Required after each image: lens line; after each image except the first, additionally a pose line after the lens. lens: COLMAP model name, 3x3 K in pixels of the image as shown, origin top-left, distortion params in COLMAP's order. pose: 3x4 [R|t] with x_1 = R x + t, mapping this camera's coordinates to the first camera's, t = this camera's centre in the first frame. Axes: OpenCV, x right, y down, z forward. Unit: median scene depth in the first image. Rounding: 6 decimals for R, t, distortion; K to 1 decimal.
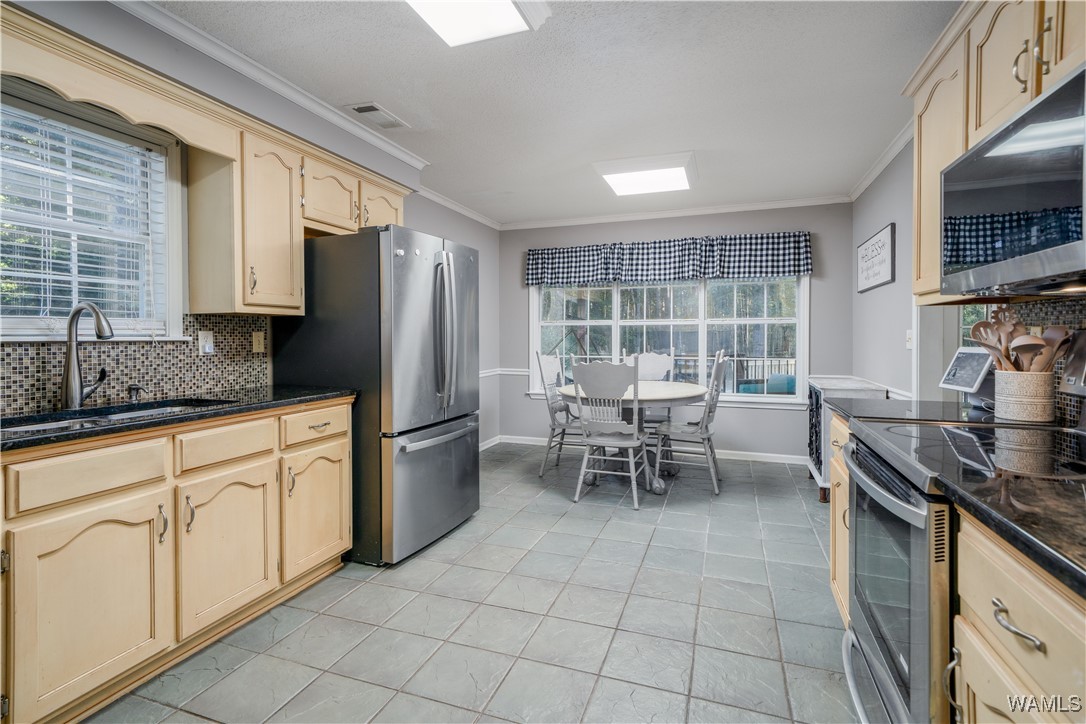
lens RADIAL K [[515.0, 0, 541.9], [0, 515.0, 332.2], [0, 0, 1]] dist [0.001935, 0.000046]
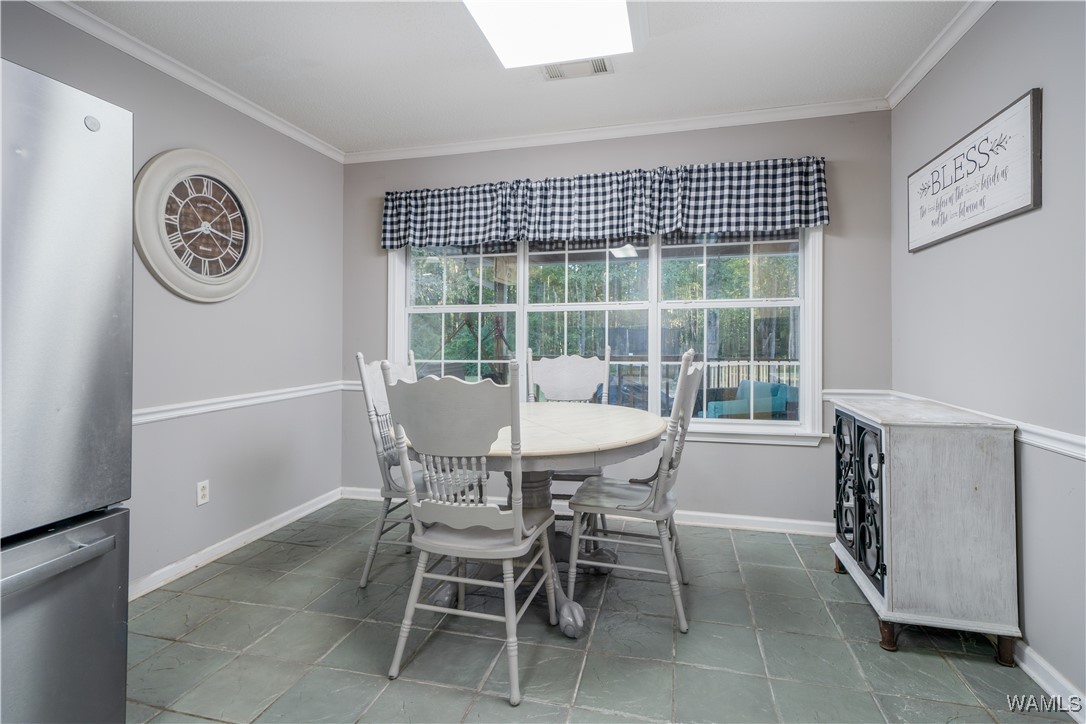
lens RADIAL K [[515.0, 0, 541.9], [0, 515.0, 332.2], [0, 0, 1]] dist [0.001935, 0.000046]
pose [[0.996129, -0.003660, 0.087833, 0.118872], [0.003513, 0.999992, 0.001836, 0.011810], [-0.087839, -0.001521, 0.996134, 0.385802]]
